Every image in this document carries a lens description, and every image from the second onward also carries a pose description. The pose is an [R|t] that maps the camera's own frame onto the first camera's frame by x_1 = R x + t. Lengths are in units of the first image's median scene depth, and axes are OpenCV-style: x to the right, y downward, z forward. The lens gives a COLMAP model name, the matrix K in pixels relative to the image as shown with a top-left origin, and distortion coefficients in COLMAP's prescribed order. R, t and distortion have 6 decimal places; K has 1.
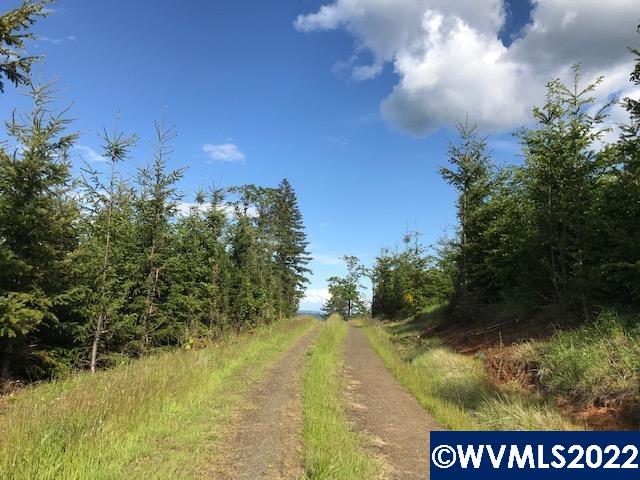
lens RADIAL K [[513.2, 0, 319.1], [0, 513.2, 236.5], [0, 0, 1]] dist [0.018982, -0.001339]
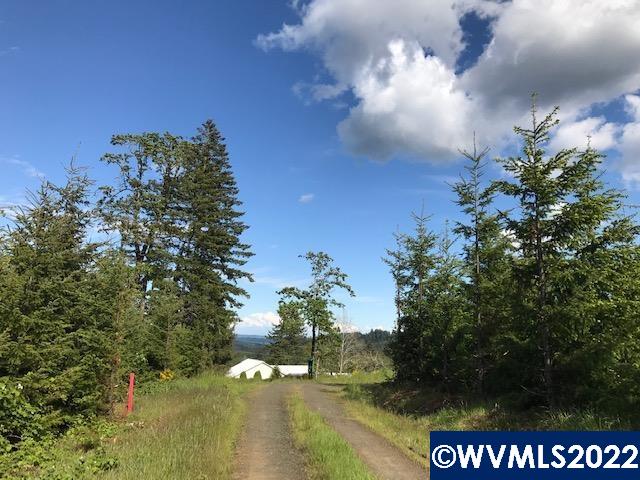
lens RADIAL K [[513.2, 0, 323.7], [0, 513.2, 243.6], [0, 0, 1]] dist [0.018982, -0.001339]
pose [[0.995500, 0.020556, 0.092509, 0.012944], [-0.016607, 0.998926, -0.043251, 0.053042], [-0.093299, 0.041520, 0.994772, 0.397529]]
